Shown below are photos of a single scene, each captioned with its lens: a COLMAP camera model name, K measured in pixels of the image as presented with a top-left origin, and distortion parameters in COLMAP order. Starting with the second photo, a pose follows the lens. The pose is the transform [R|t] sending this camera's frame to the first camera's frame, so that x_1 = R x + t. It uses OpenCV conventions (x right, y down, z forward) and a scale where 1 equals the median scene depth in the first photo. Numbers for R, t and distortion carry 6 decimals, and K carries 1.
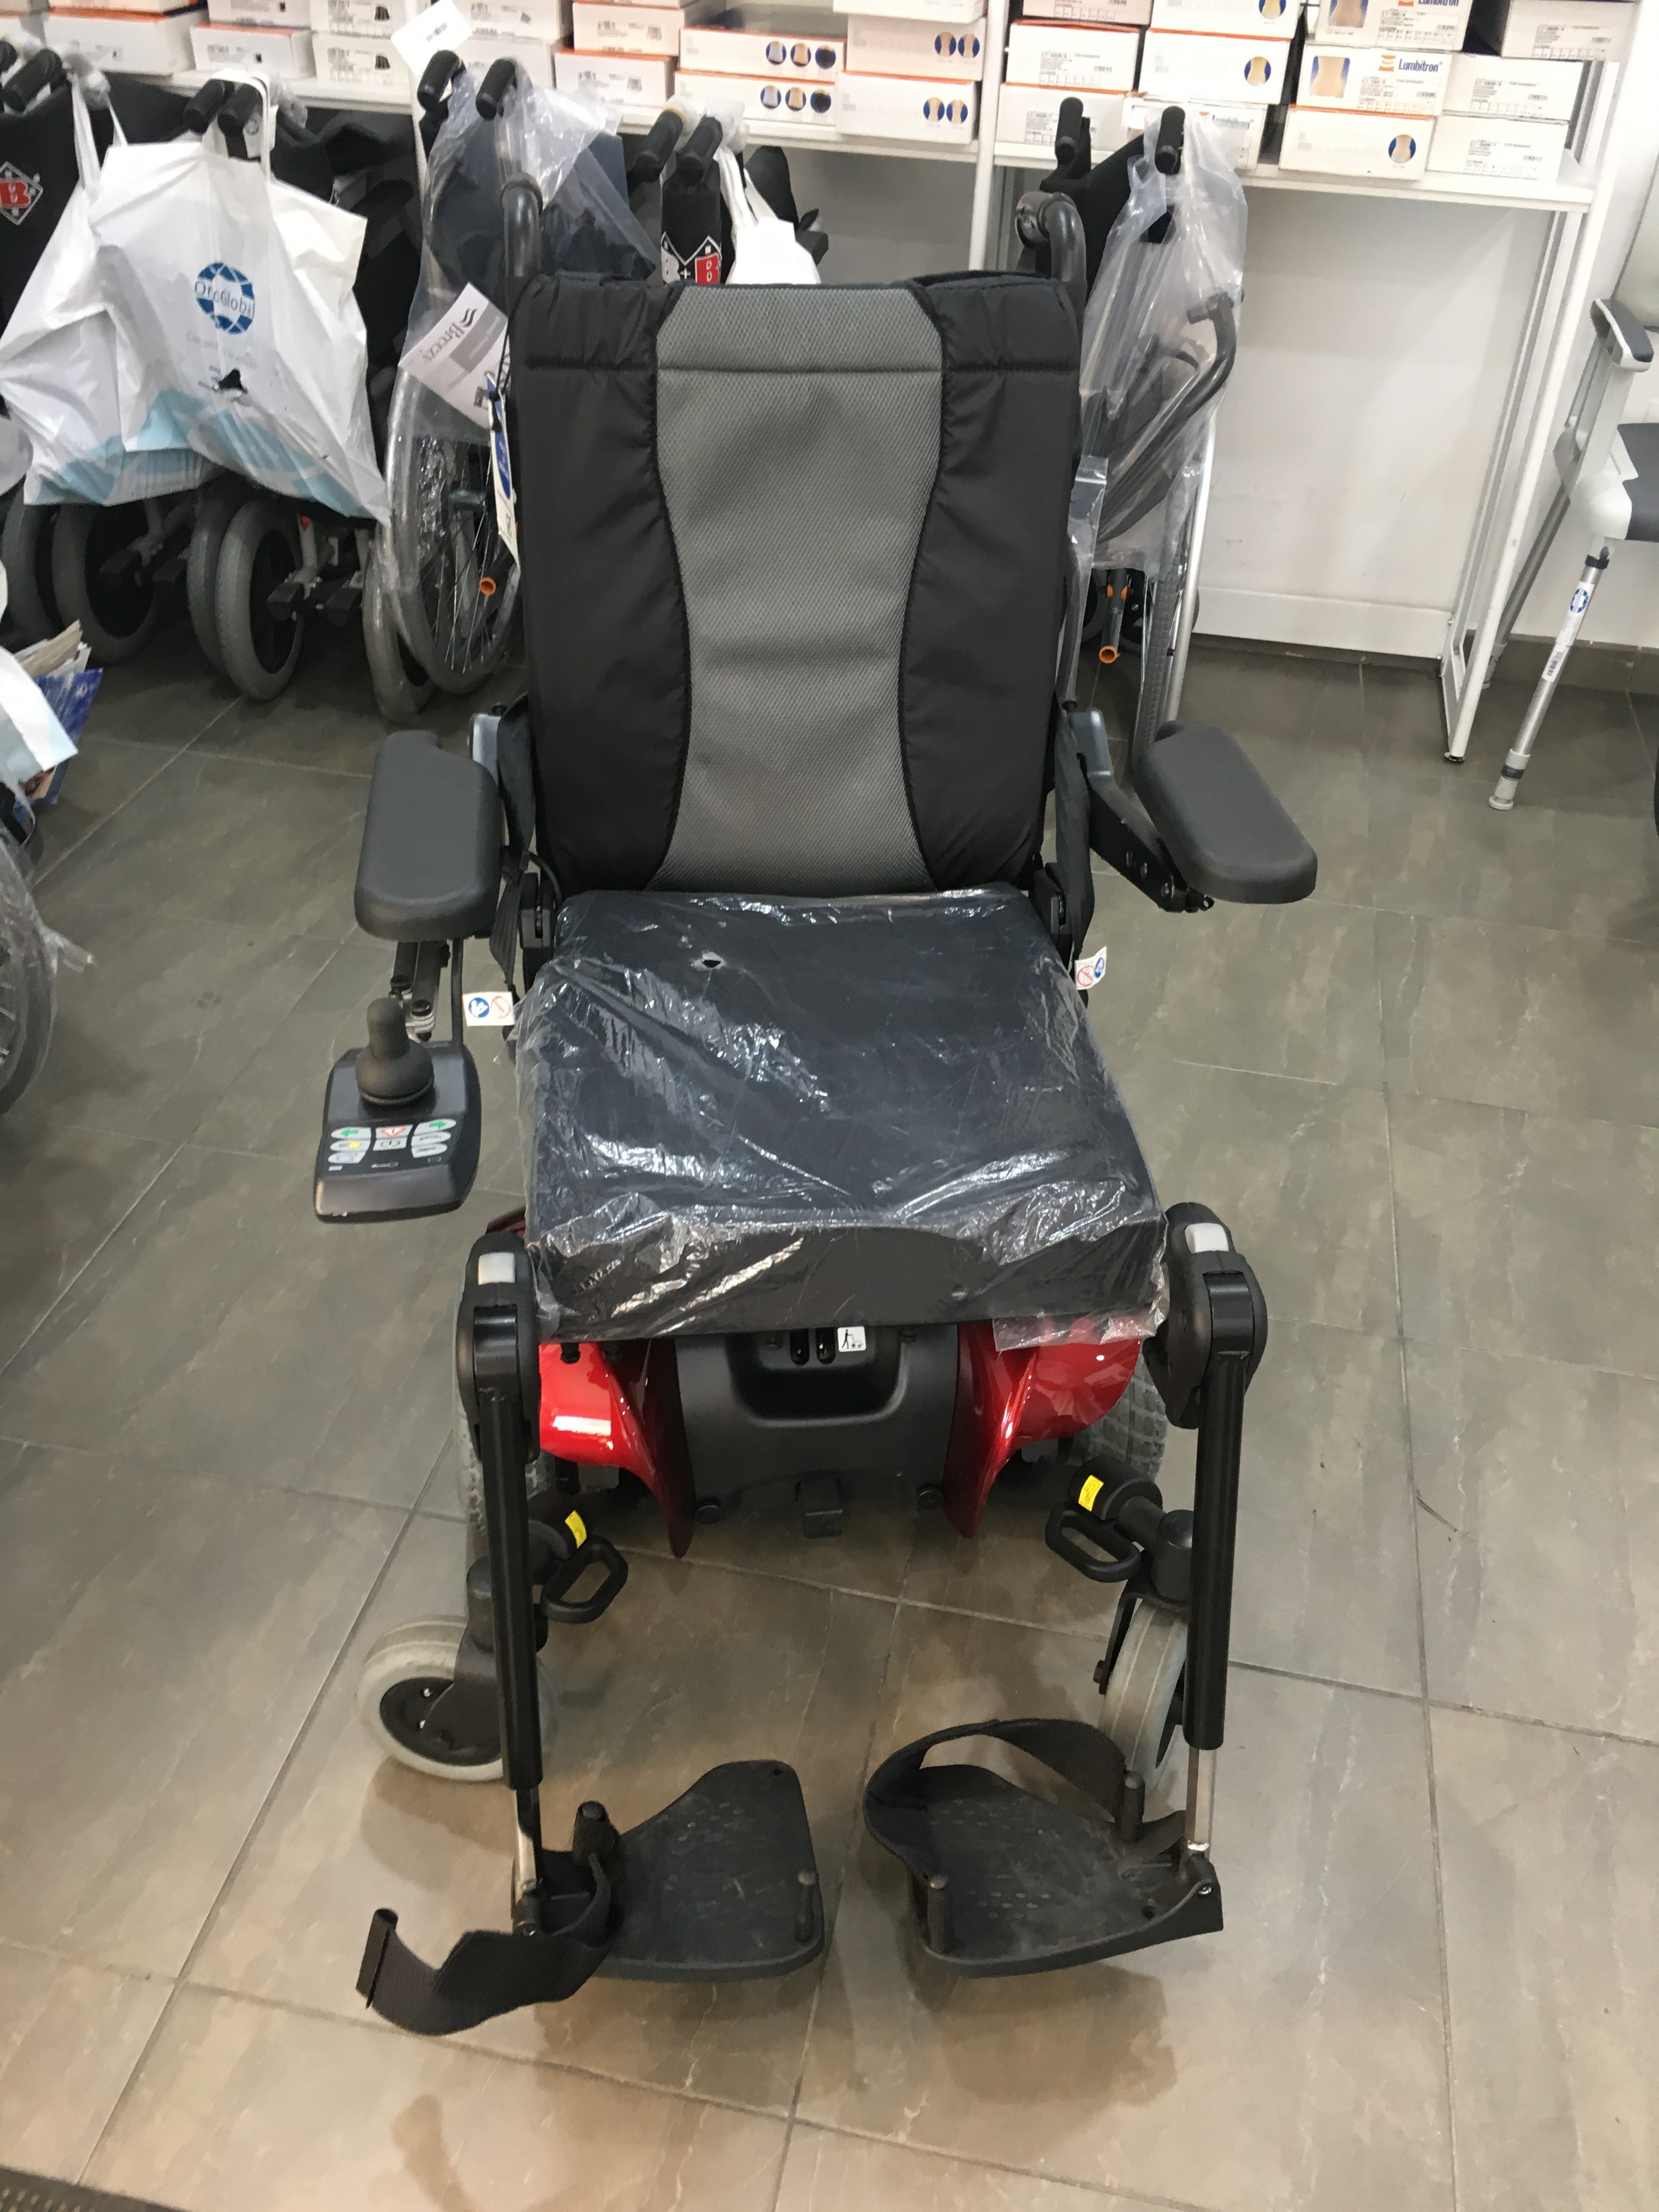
lens RADIAL K [[1921.3, 0, 830.6], [0, 1921.3, 1092.5], [0, 0, 1]] dist [0.076066, -0.118346]
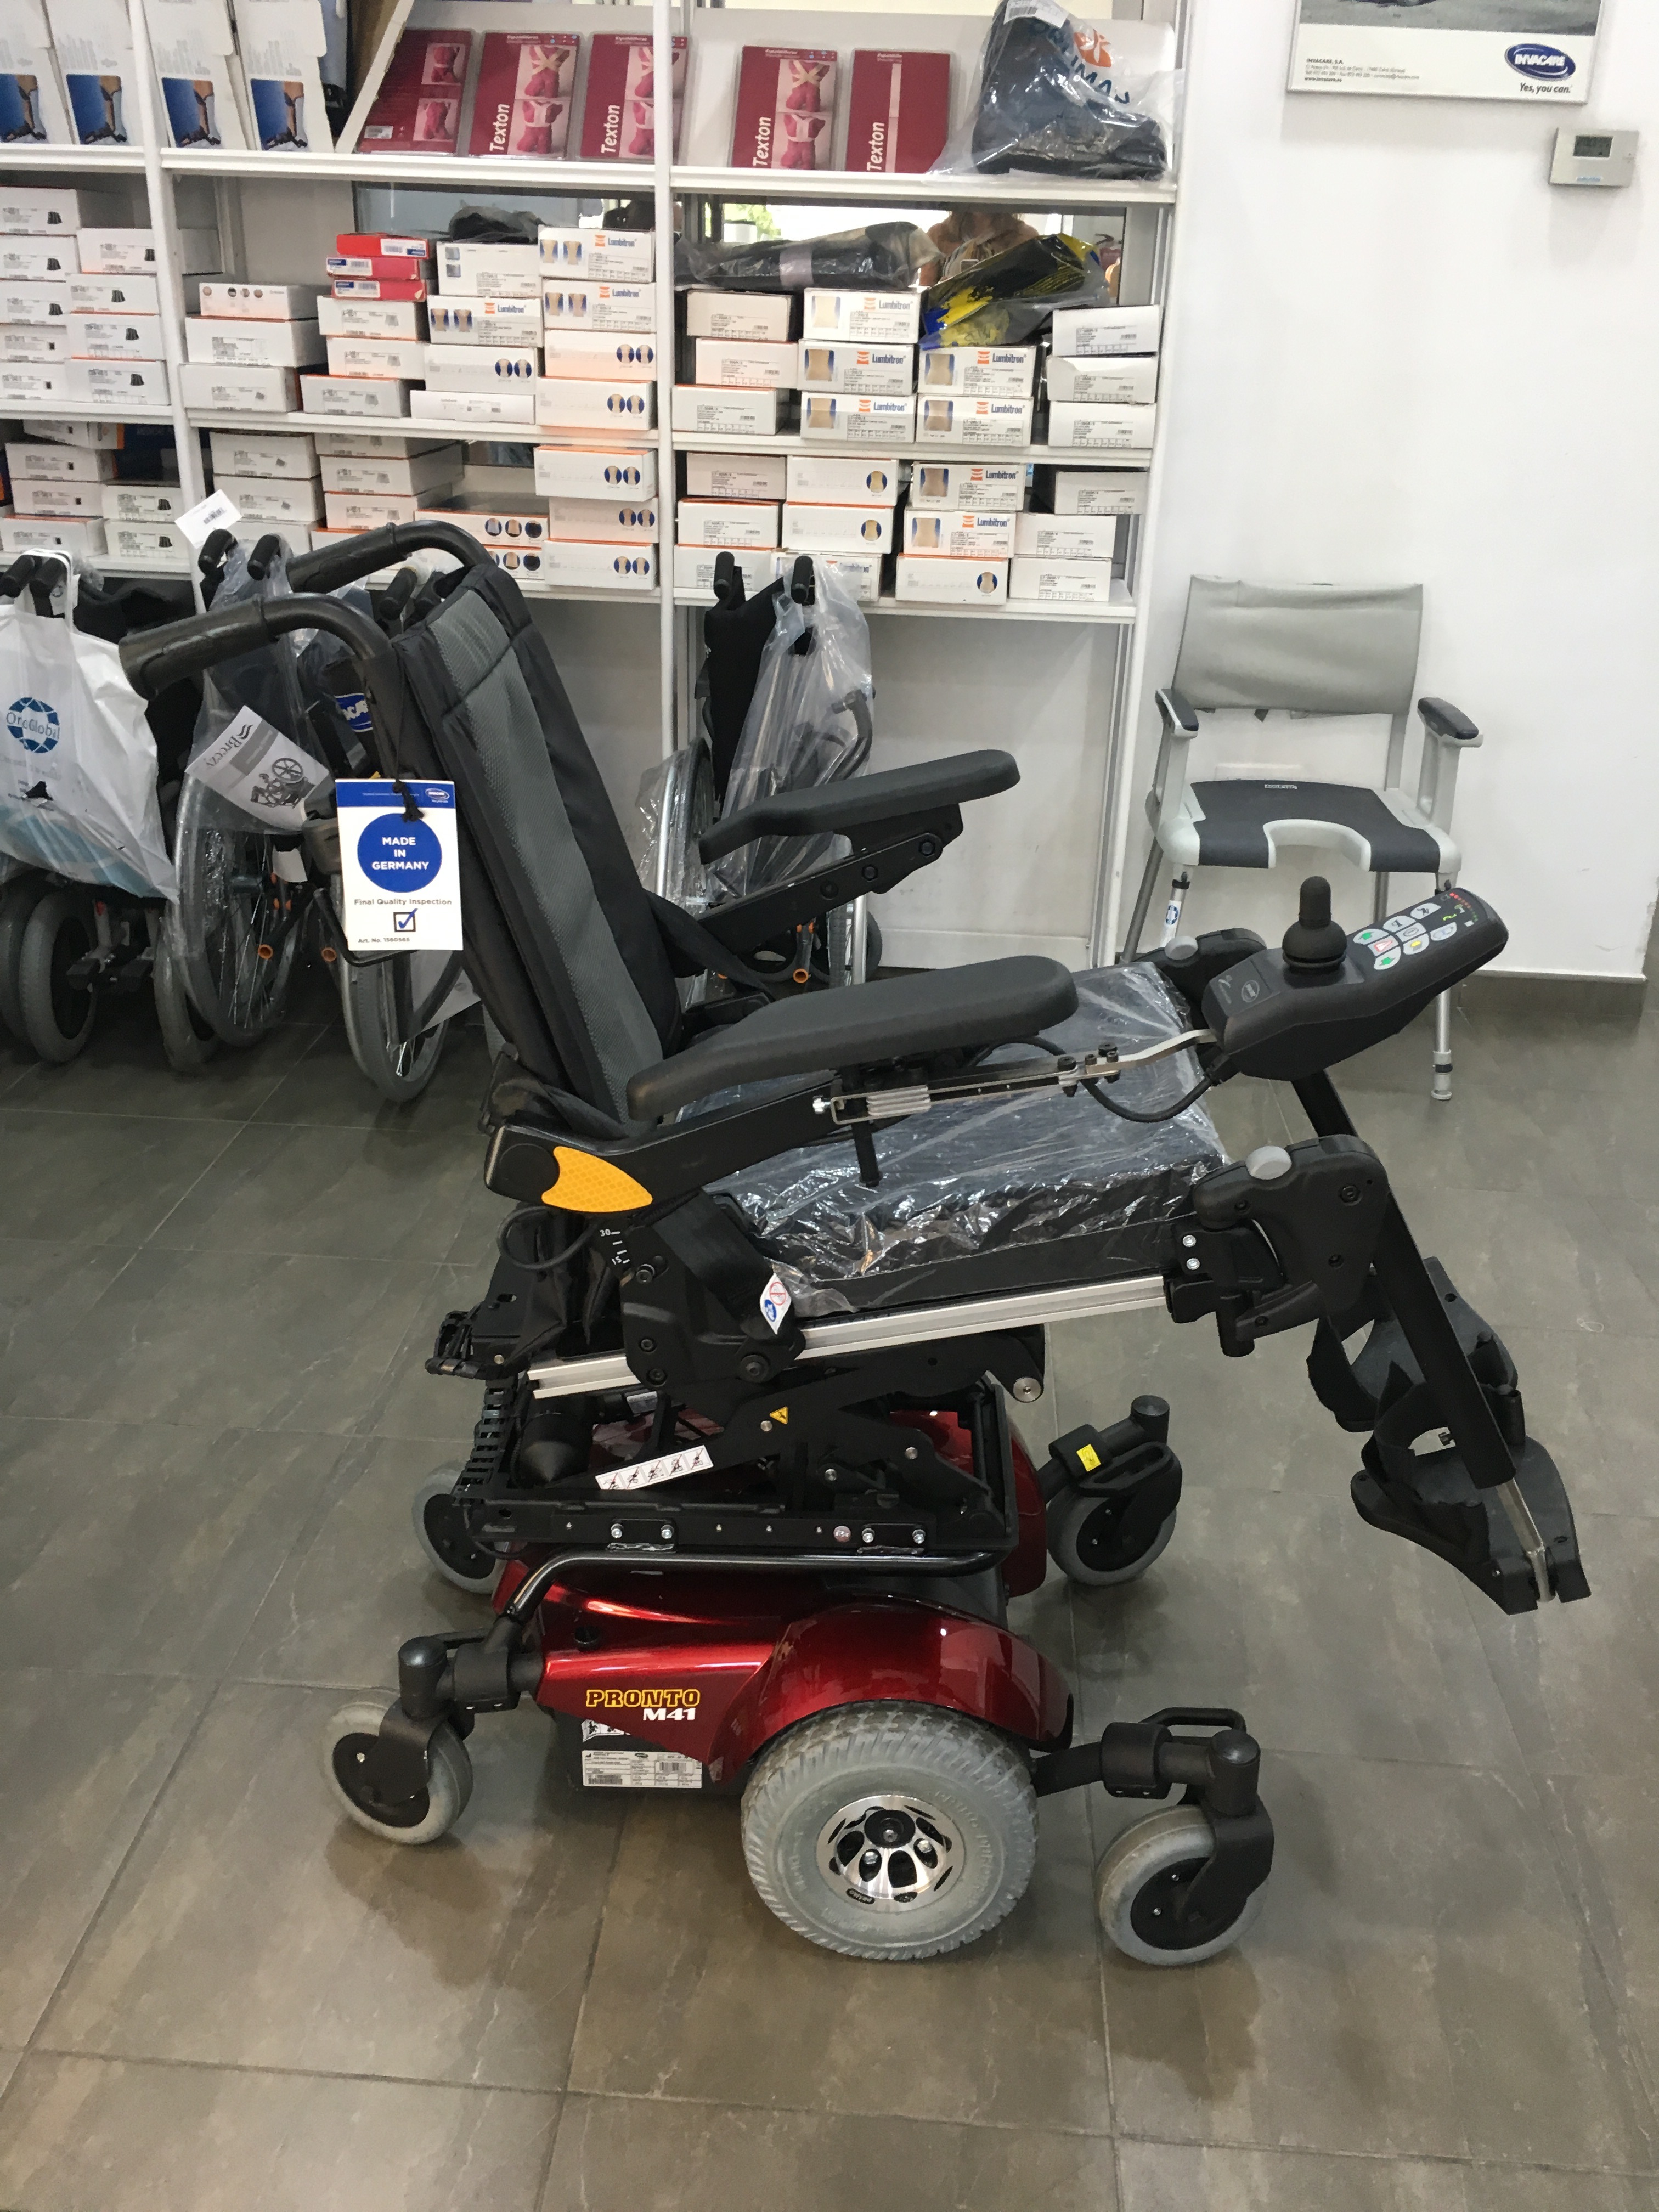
lens RADIAL K [[1921.3, 0, 850.3], [0, 1921.3, 1086.2], [0, 0, 1]] dist [0.076066, -0.118346]
pose [[0.990263, -0.063216, 0.124025, 0.024352], [0.088036, 0.974544, -0.206189, 0.100737], [-0.107833, 0.215101, 0.970620, -0.169092]]
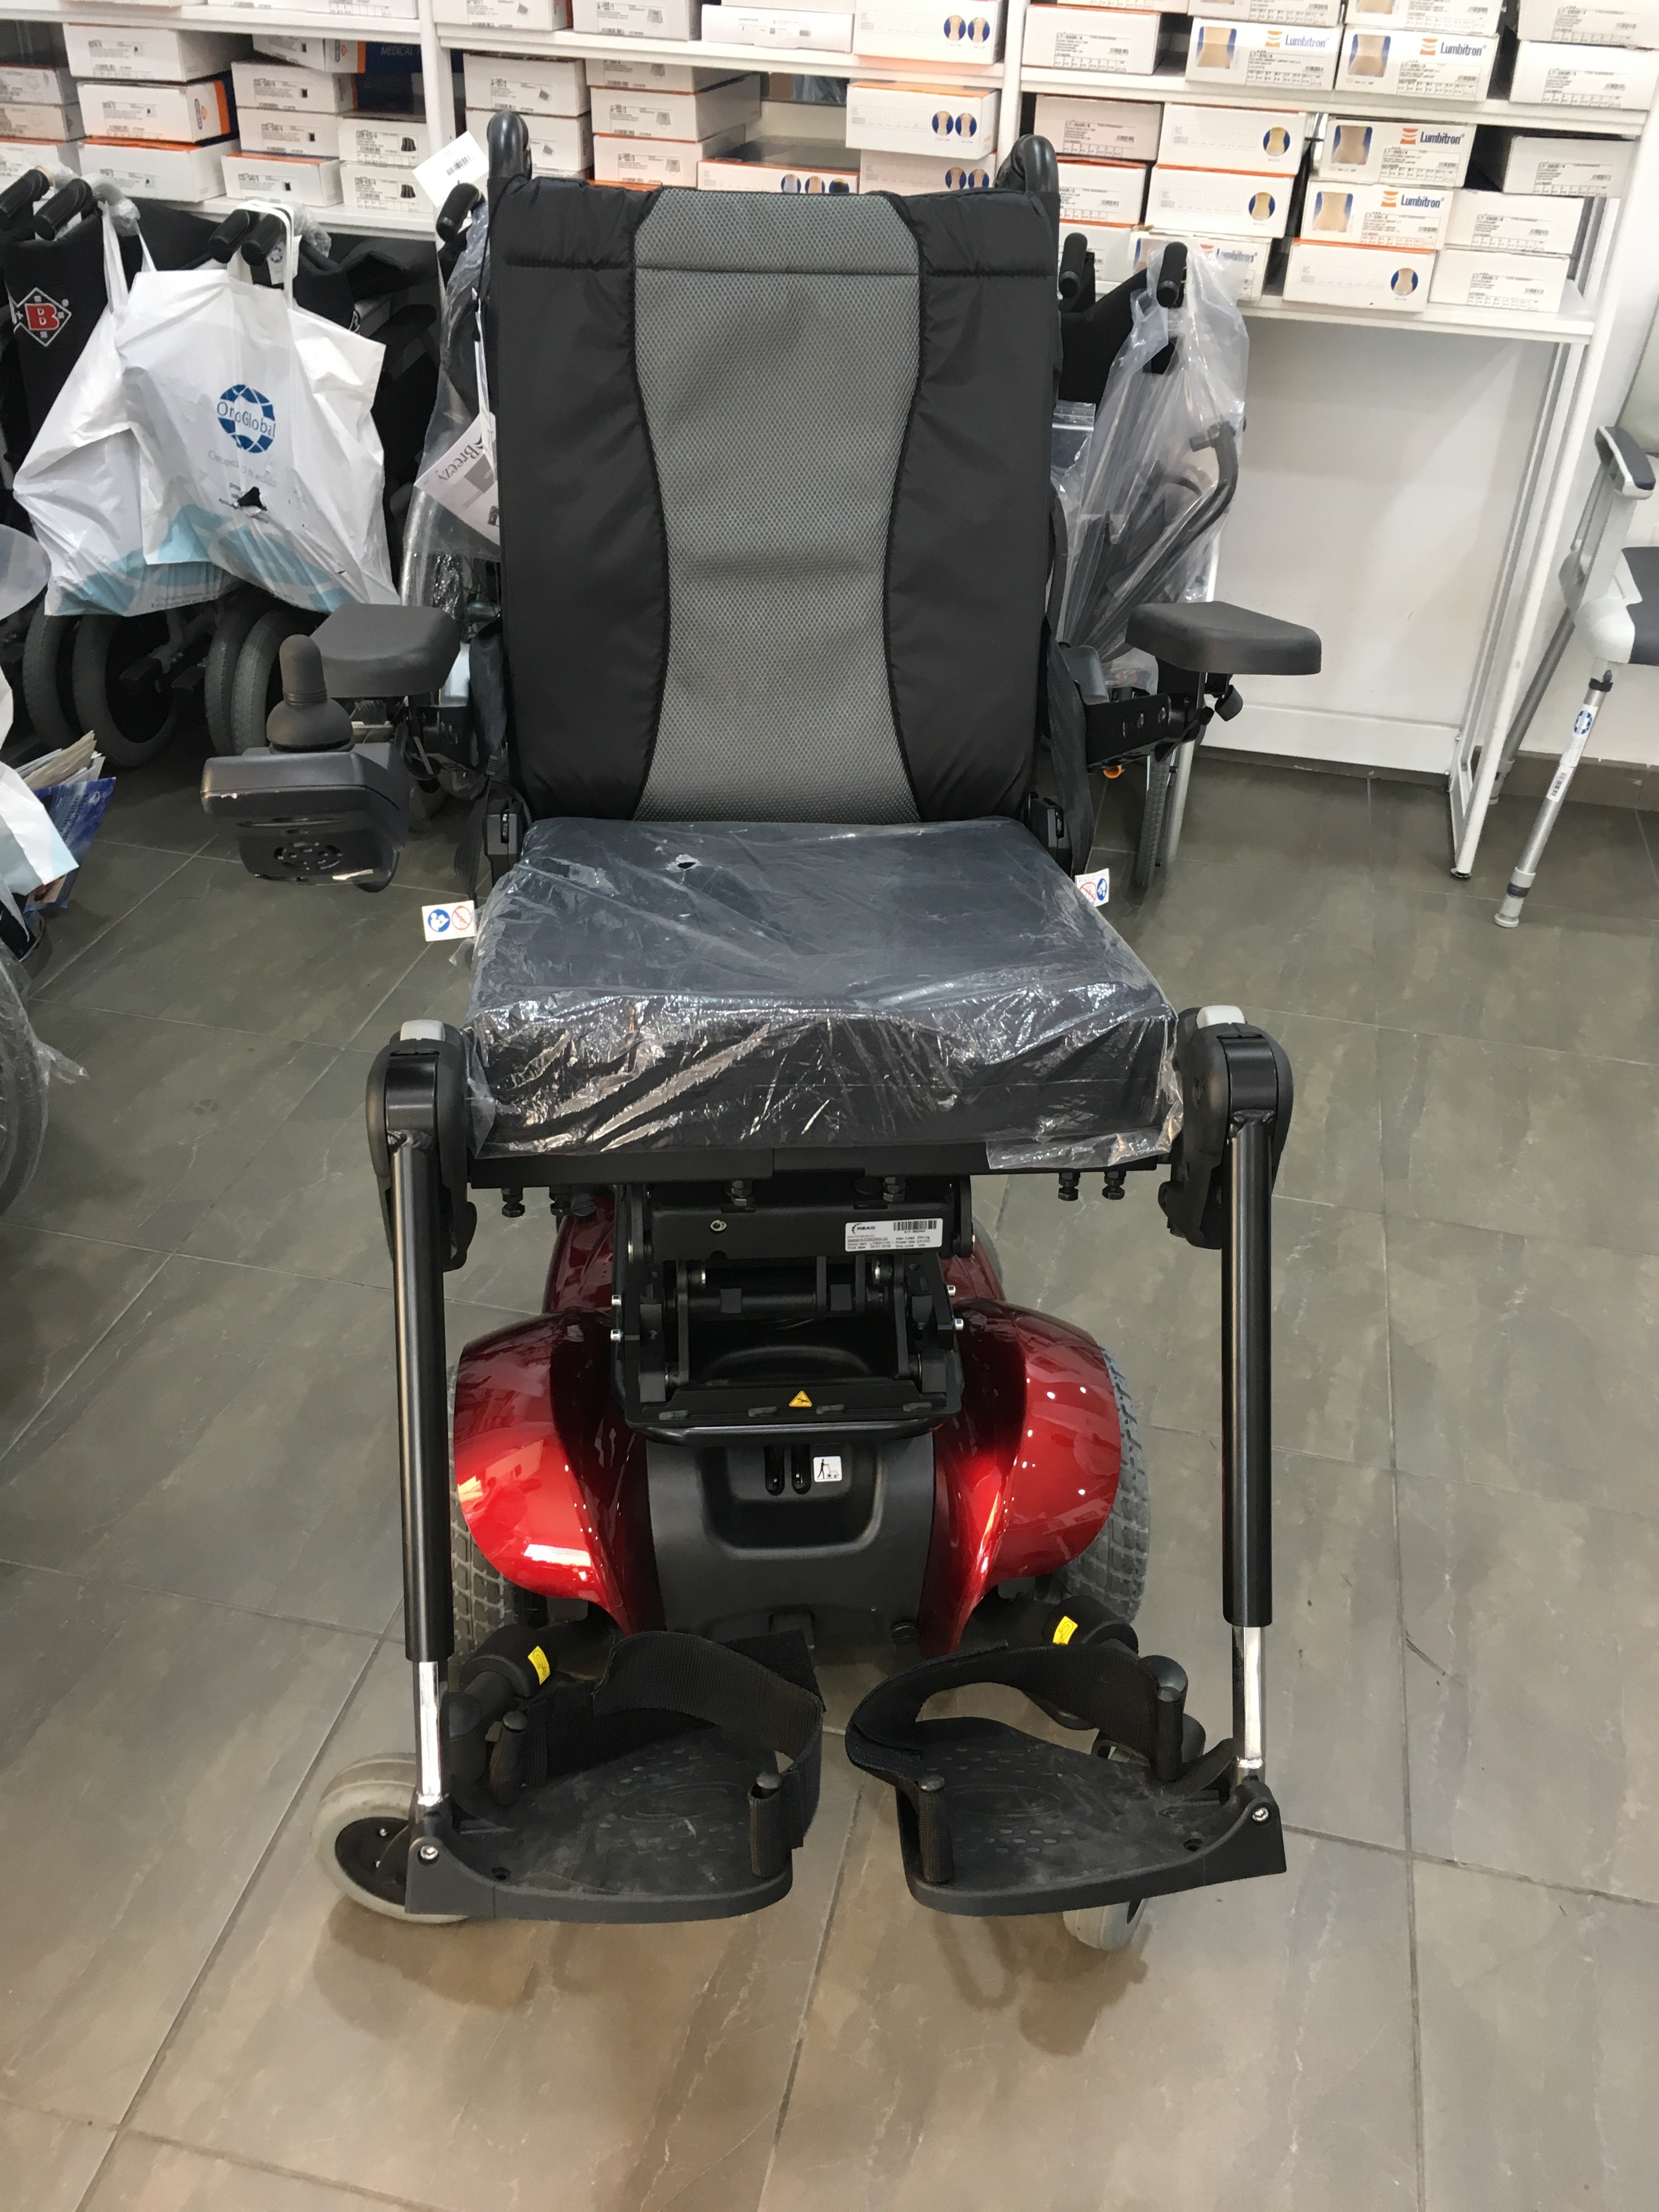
lens RADIAL K [[1921.3, 0, 834.4], [0, 1921.3, 1086.1], [0, 0, 1]] dist [0.076066, -0.118346]
pose [[0.999791, 0.012859, -0.015876, 0.018747], [-0.013581, 0.998839, -0.046221, -0.015476], [0.015263, 0.046427, 0.998805, 0.001144]]
